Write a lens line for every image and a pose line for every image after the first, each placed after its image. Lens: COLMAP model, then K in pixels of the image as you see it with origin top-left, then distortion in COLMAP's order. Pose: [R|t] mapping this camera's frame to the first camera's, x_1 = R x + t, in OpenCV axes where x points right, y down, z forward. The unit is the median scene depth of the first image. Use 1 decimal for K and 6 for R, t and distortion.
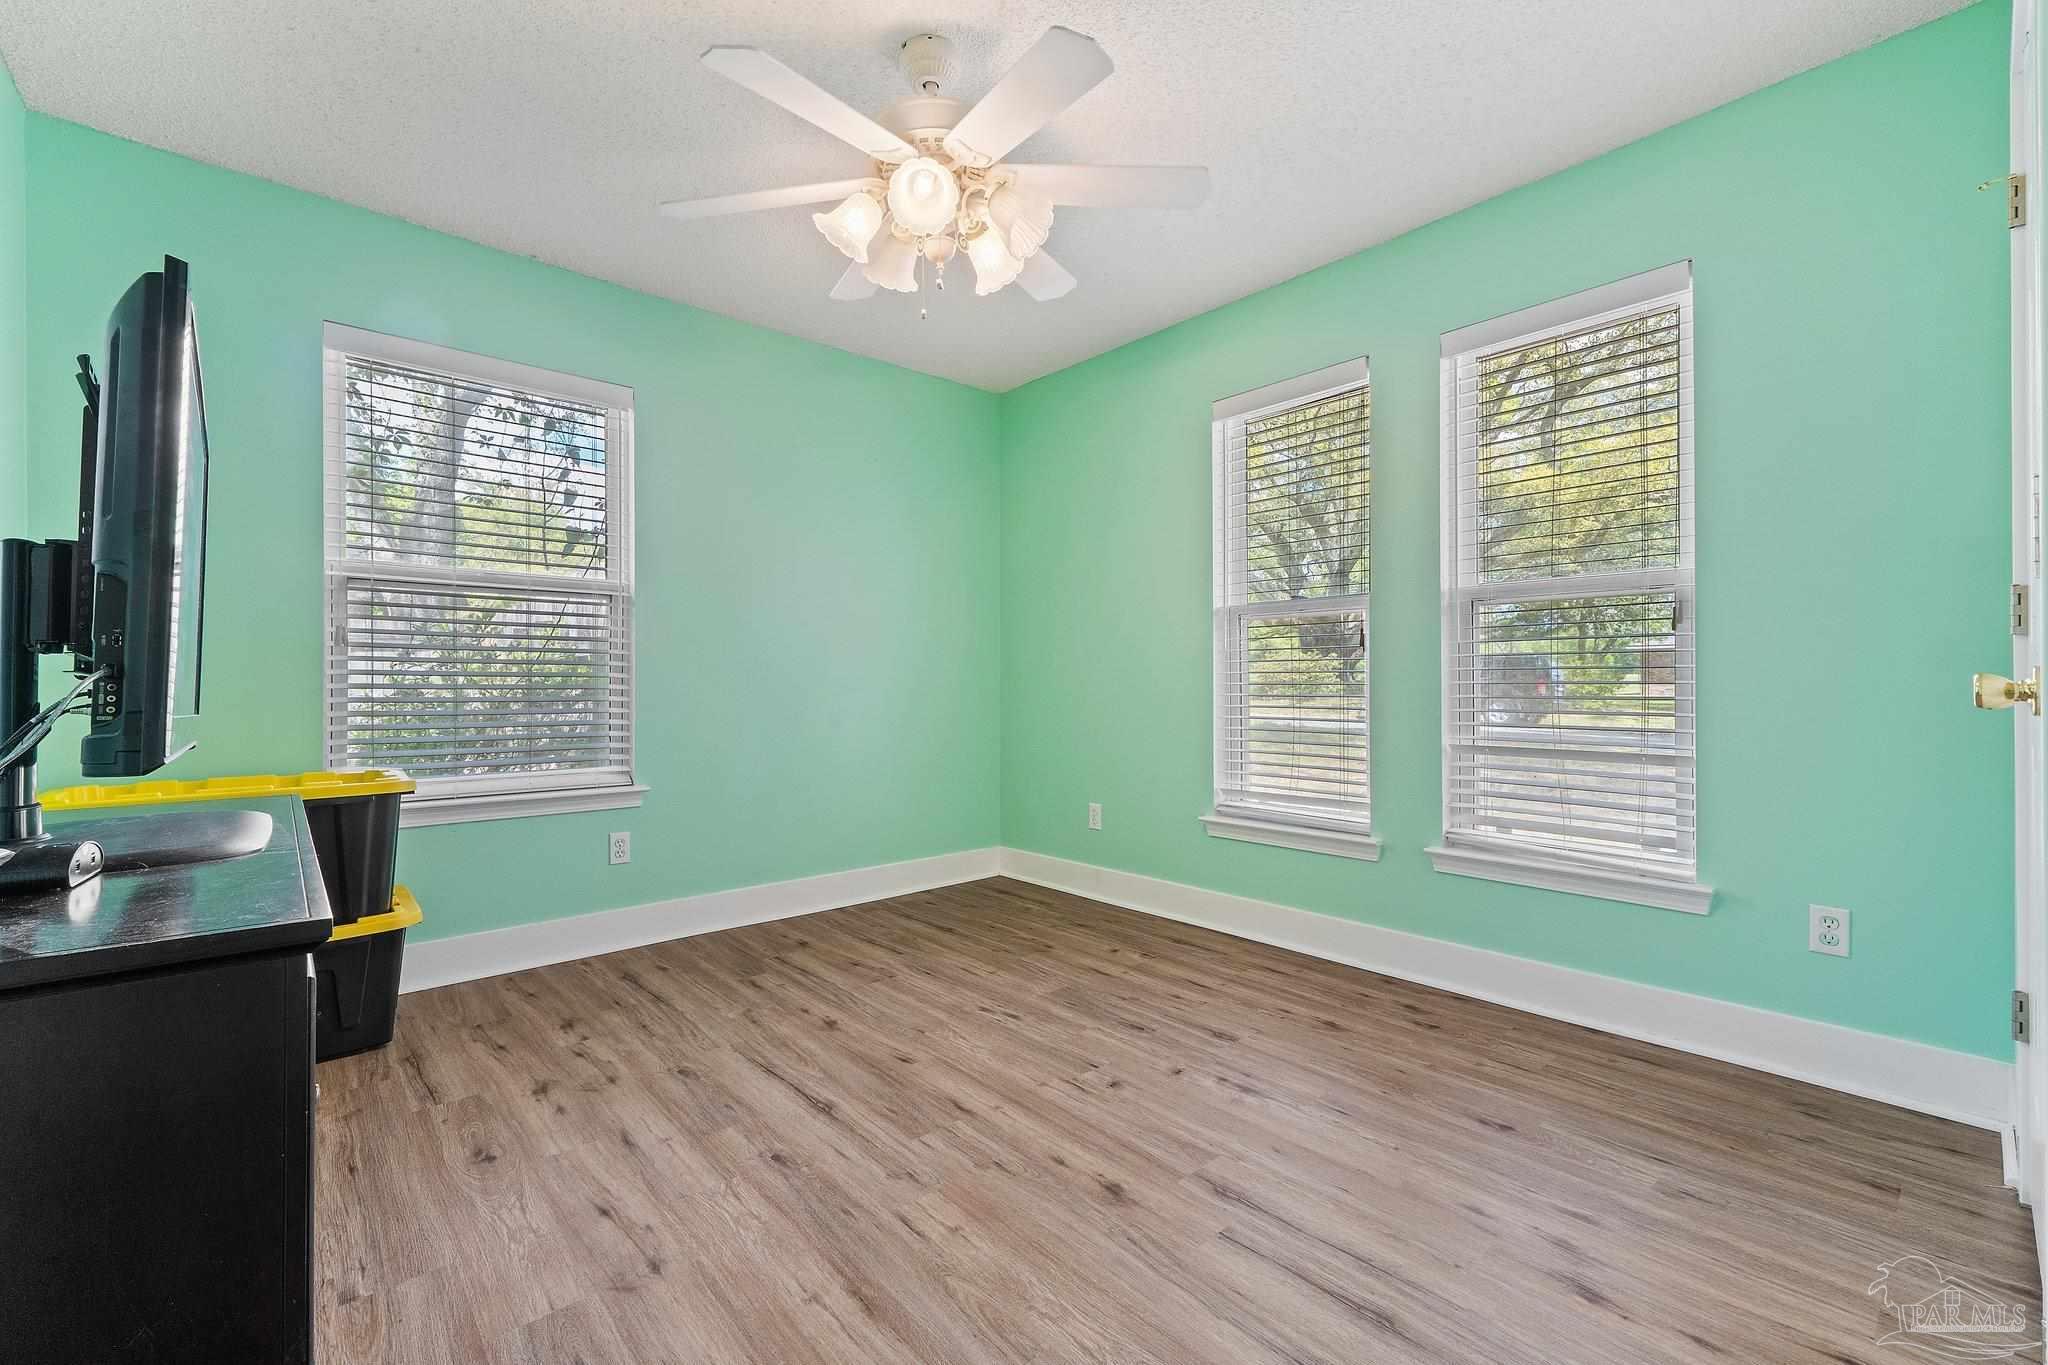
lens RADIAL K [[852.7, 0, 1022.0], [0, 852.7, 680.8], [0, 0, 1]] dist [0.007110, -0.000111]
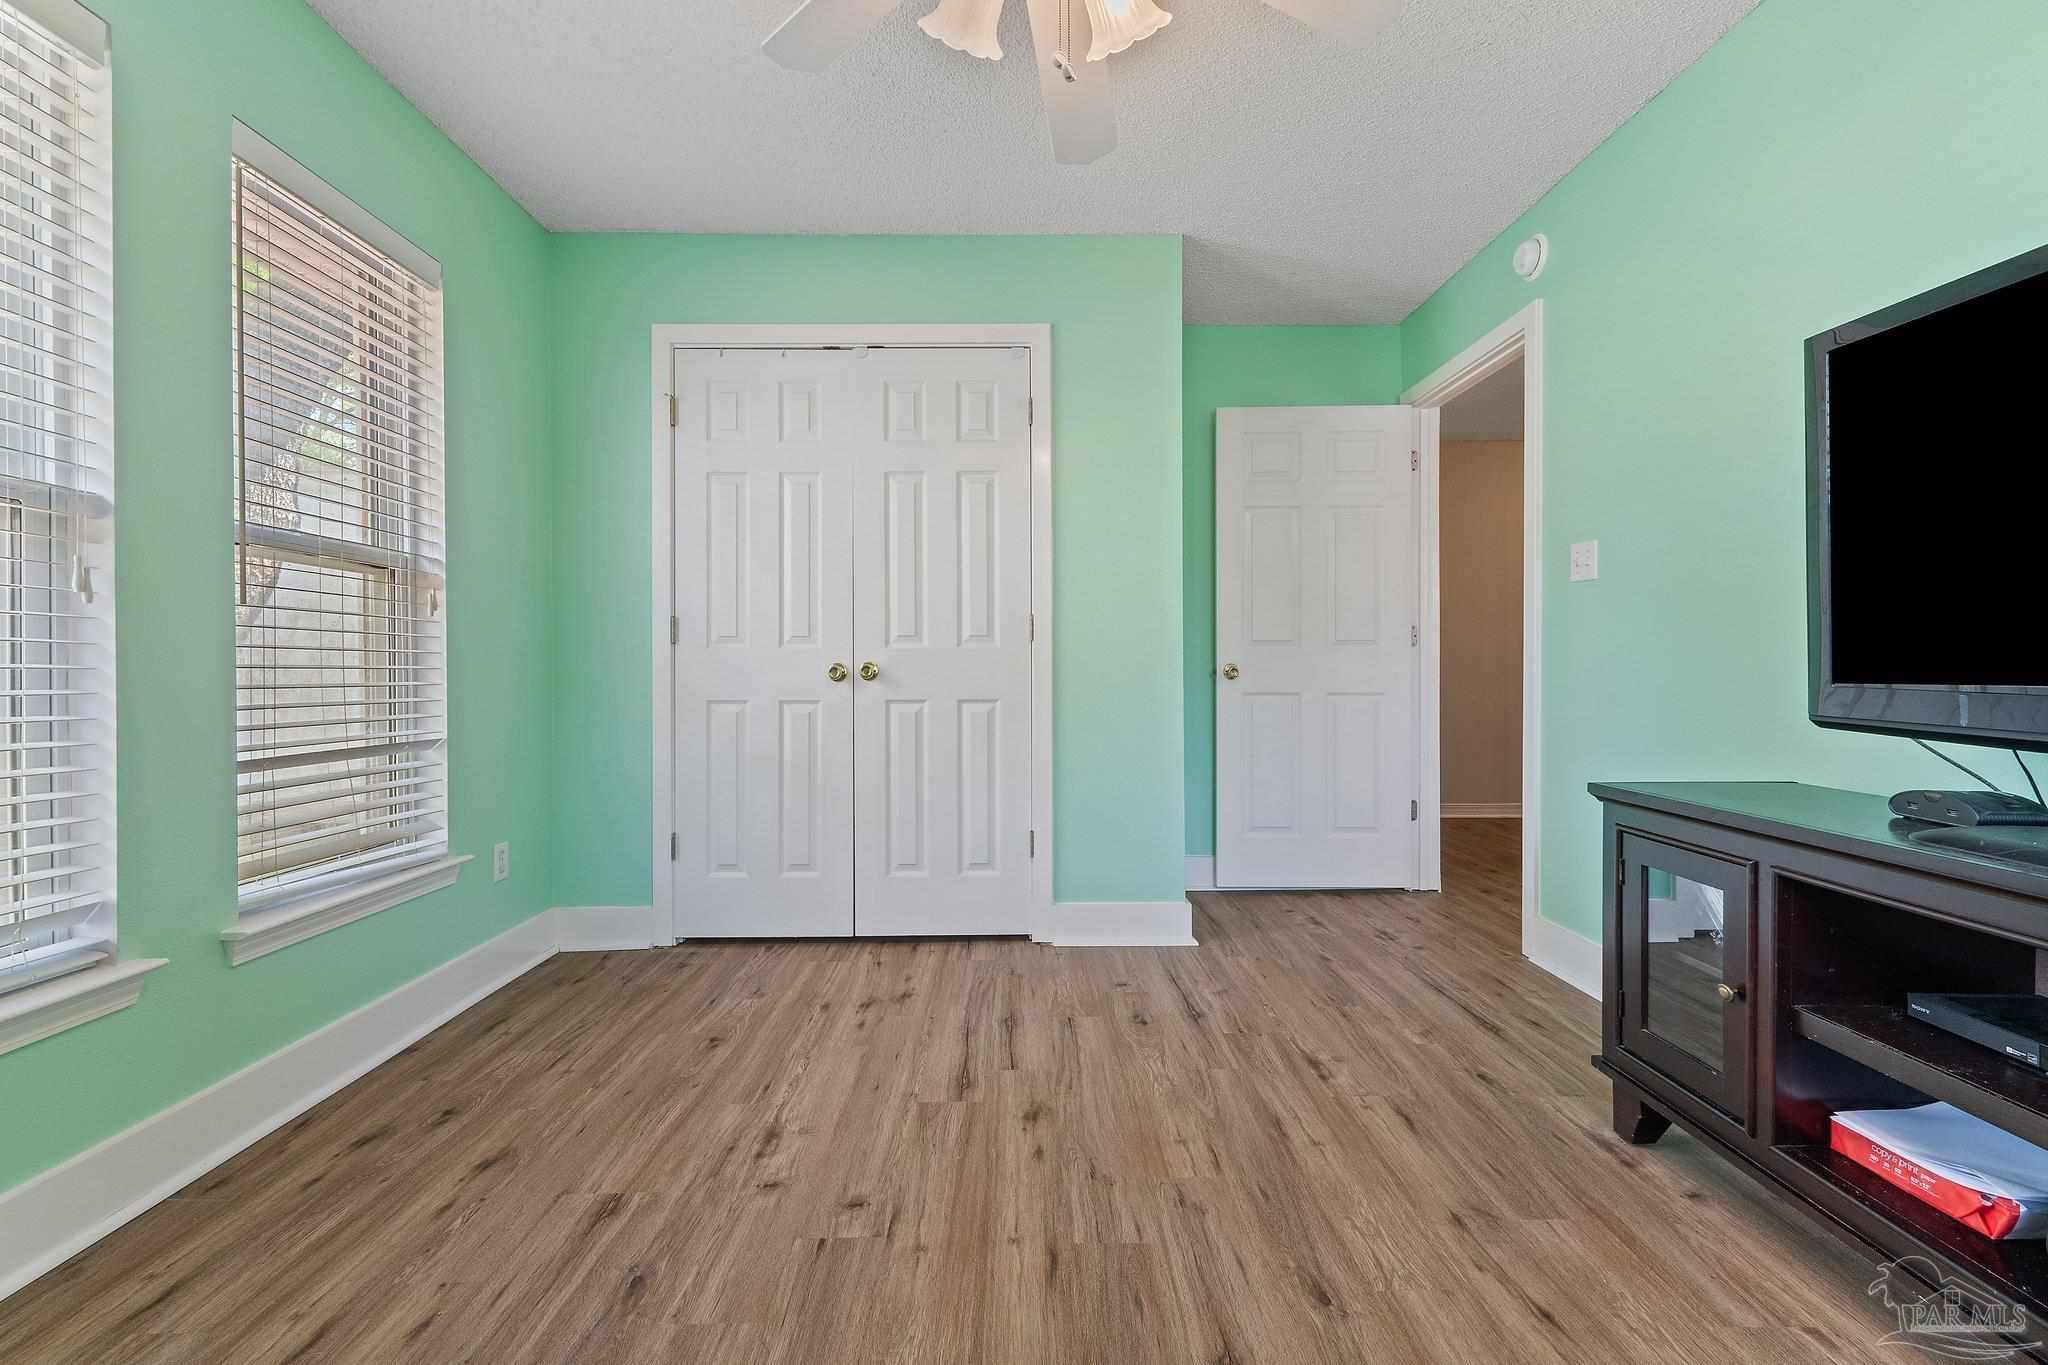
lens RADIAL K [[852.7, 0, 1022.0], [0, 852.7, 680.8], [0, 0, 1]] dist [0.007110, -0.000111]
pose [[-0.754490, -0.004516, 0.656296, -0.532430], [-0.000045, 0.999977, 0.006829, 0.013359], [-0.656311, 0.005123, -0.754473, 1.600337]]
